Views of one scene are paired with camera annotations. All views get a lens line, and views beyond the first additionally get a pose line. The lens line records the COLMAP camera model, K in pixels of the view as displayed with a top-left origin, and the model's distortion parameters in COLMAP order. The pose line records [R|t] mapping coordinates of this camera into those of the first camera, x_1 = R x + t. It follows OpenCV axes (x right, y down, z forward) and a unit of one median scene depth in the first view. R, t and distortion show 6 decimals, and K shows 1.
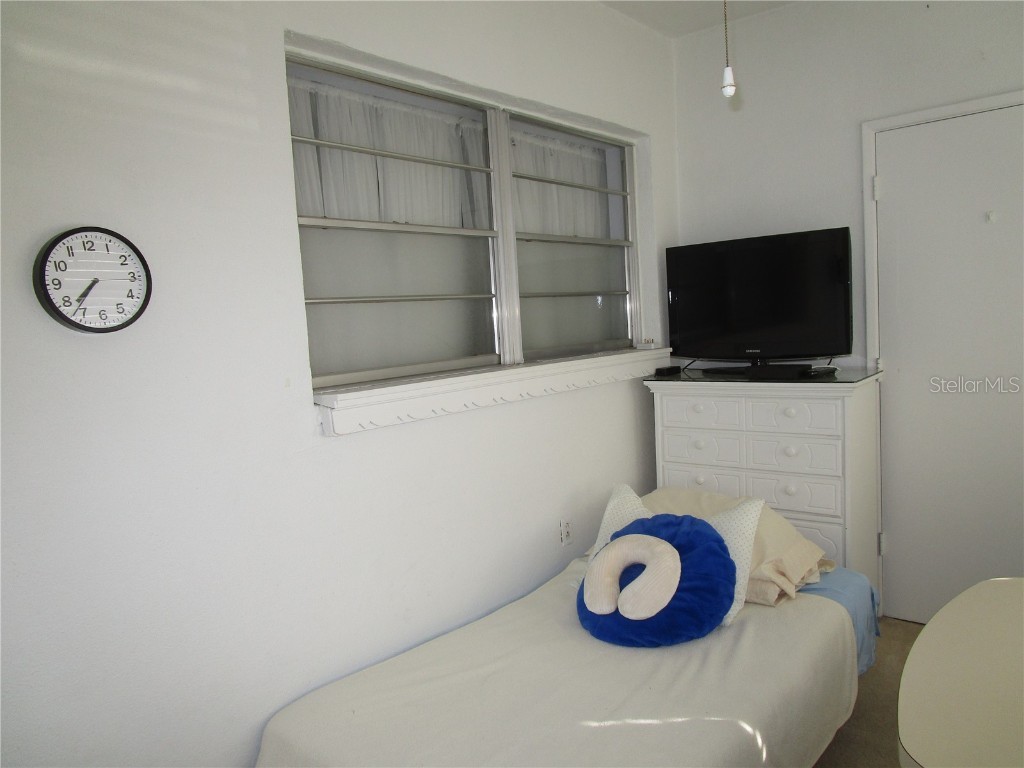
lens RADIAL K [[729.2, 0, 512.0], [0, 729.2, 384.0], [0, 0, 1]] dist [-0.028668, 0.010783]
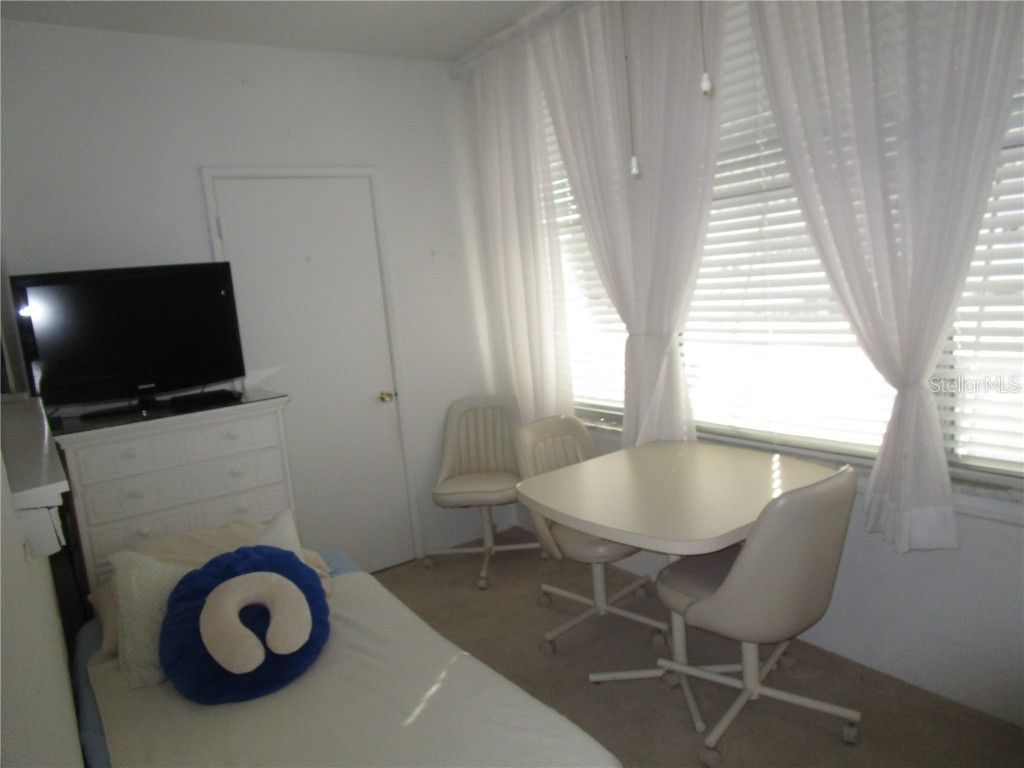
lens RADIAL K [[729.2, 0, 512.0], [0, 729.2, 384.0], [0, 0, 1]] dist [-0.028668, 0.010783]
pose [[0.270873, -0.101074, 0.957294, -0.475797], [0.167398, 0.984266, 0.056556, -0.023089], [-0.947948, 0.144929, 0.283530, 0.295487]]
